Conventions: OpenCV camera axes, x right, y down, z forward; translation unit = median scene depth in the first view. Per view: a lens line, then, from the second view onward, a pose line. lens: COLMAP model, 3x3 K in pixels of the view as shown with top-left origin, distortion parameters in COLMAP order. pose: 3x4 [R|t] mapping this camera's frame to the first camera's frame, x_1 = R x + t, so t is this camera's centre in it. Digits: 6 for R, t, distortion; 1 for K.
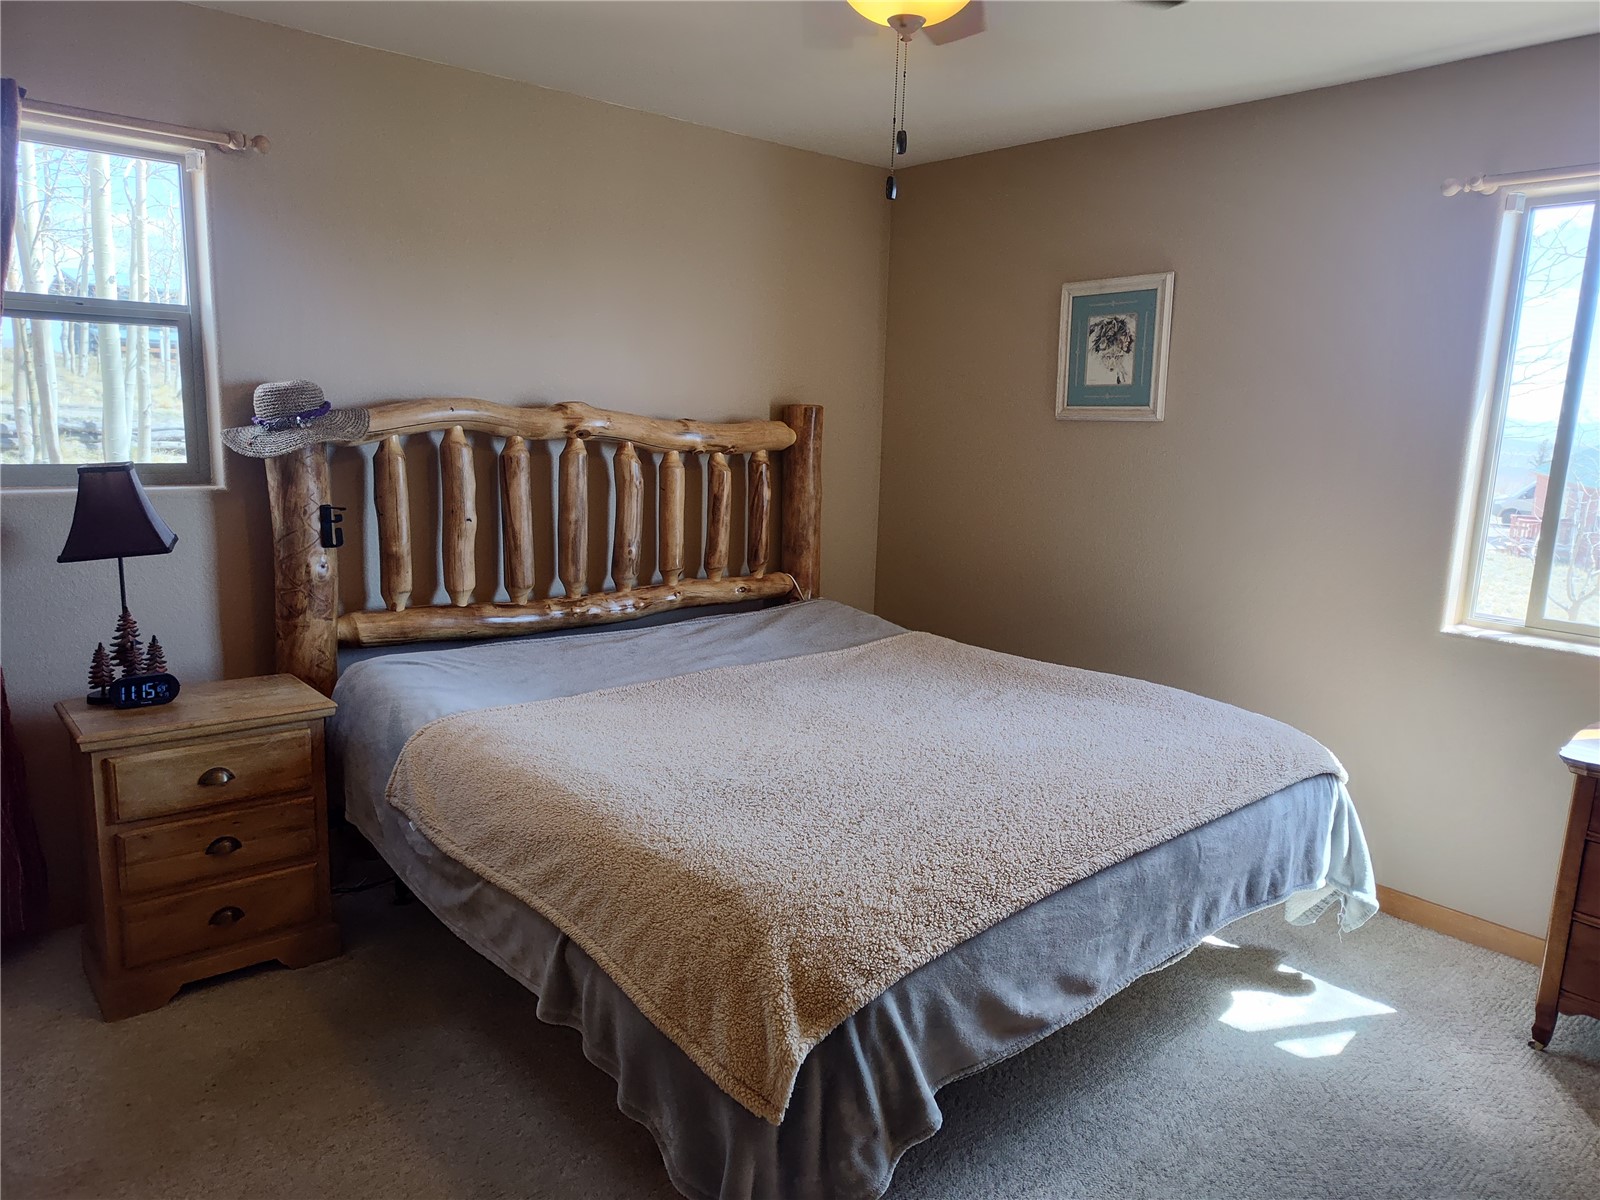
lens RADIAL K [[1082.8, 0, 806.7], [0, 1082.8, 598.6], [0, 0, 1]] dist [0.028006, -0.027483]
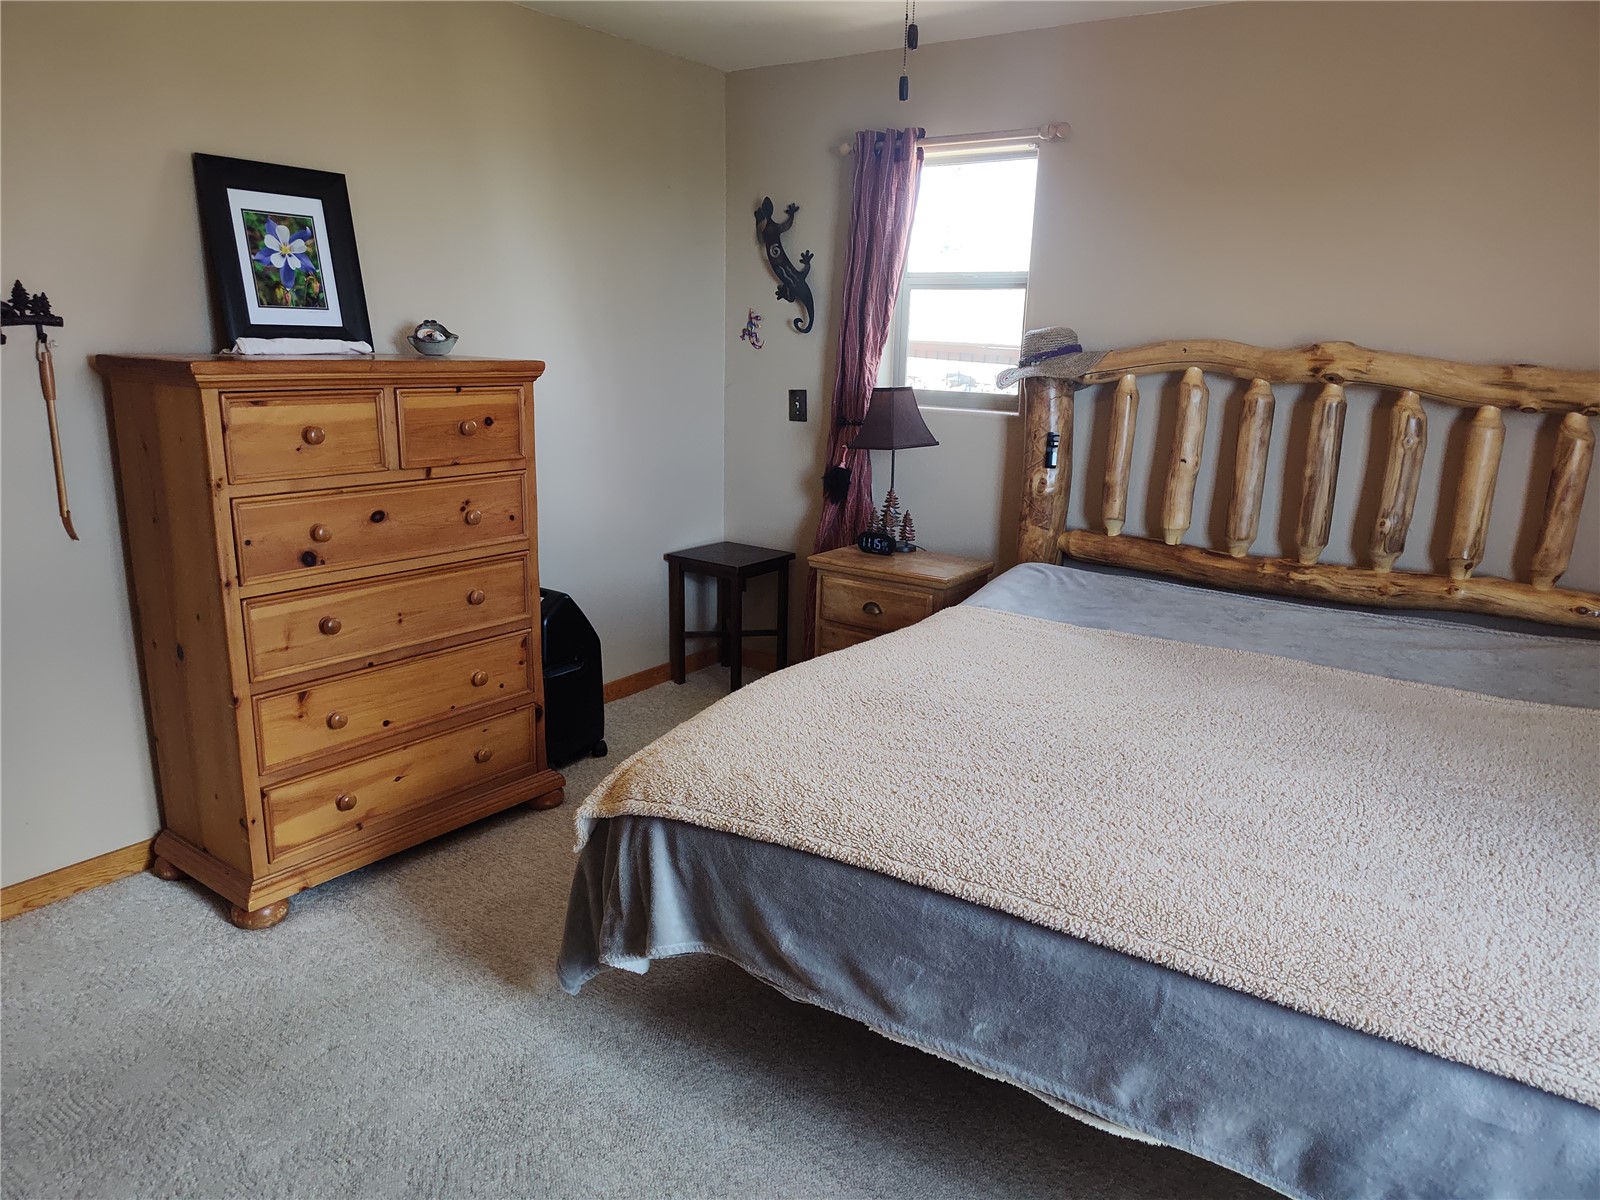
lens RADIAL K [[1082.8, 0, 805.2], [0, 1082.8, 605.7], [0, 0, 1]] dist [0.028006, -0.027483]
pose [[0.250613, 0.208709, -0.945322, 0.715783], [-0.182356, 0.969181, 0.165632, -0.054167], [0.950757, 0.130876, 0.280949, 0.480921]]
